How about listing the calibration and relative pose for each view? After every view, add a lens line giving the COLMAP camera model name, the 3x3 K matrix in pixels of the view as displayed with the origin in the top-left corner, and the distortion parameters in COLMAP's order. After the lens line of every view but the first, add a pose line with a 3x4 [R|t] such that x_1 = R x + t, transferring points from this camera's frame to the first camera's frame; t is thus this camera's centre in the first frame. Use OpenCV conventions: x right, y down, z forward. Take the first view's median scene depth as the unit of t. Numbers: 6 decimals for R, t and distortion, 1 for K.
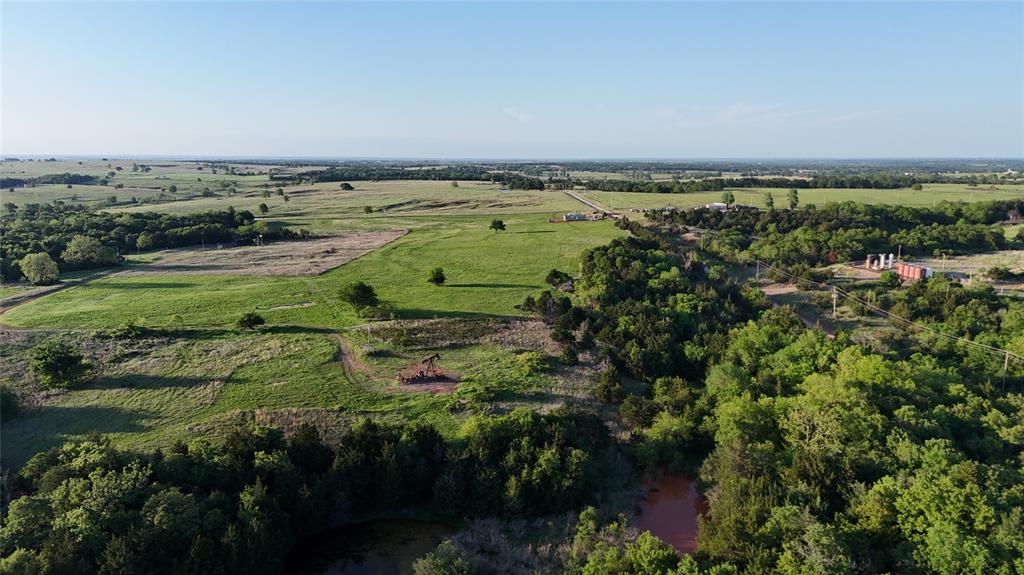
lens RADIAL K [[750.6, 0, 516.7], [0, 750.6, 291.8], [0, 0, 1]] dist [0.088956, -0.084989]
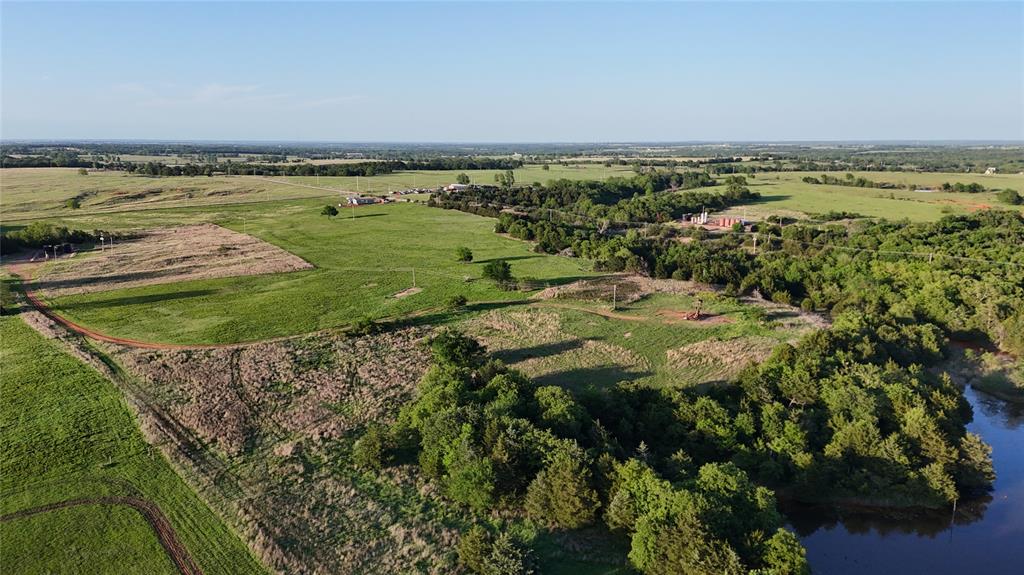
lens RADIAL K [[750.6, 0, 519.1], [0, 750.6, 285.0], [0, 0, 1]] dist [0.088956, -0.084989]
pose [[0.802177, -0.114003, 0.586102, -0.294737], [0.106033, 0.993200, 0.048065, -0.009120], [-0.587596, 0.023590, 0.808811, 0.031306]]
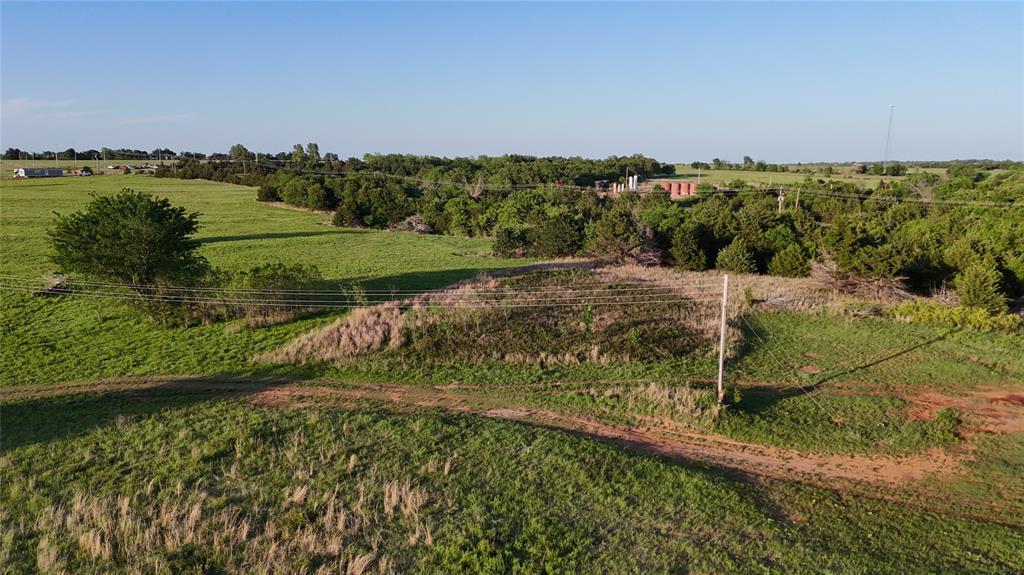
lens RADIAL K [[750.6, 0, 517.4], [0, 750.6, 288.0], [0, 0, 1]] dist [0.088956, -0.084989]
pose [[0.649485, -0.122695, 0.750410, -0.114146], [0.128840, 0.990383, 0.050419, 0.007903], [-0.749379, 0.063936, 0.659047, 0.258111]]
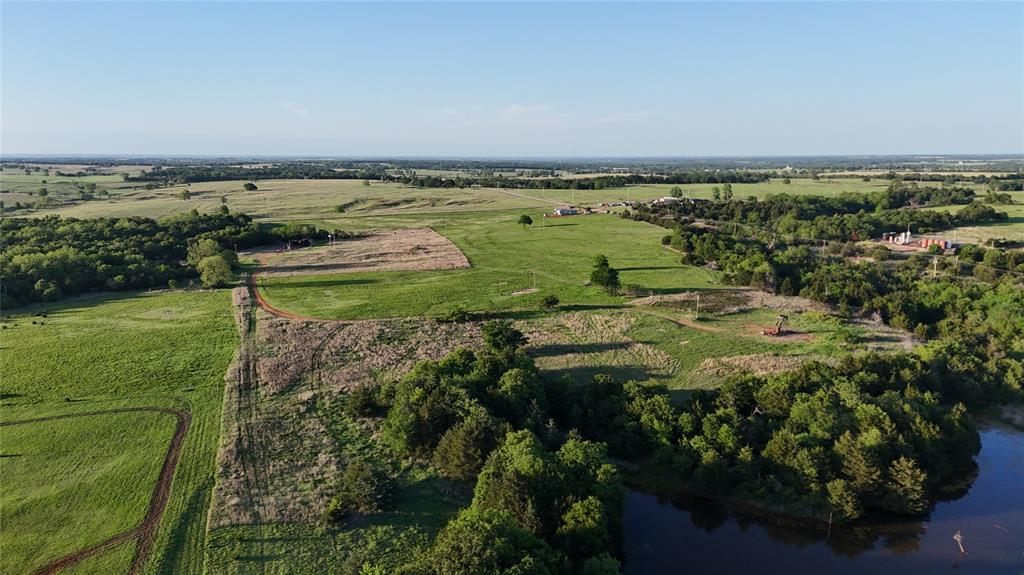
lens RADIAL K [[750.6, 0, 517.5], [0, 750.6, 289.4], [0, 0, 1]] dist [0.088956, -0.084989]
pose [[0.962772, -0.050160, 0.265620, -0.231002], [0.050234, 0.998716, 0.006520, 0.002937], [-0.265606, 0.007065, 0.964056, -0.032593]]
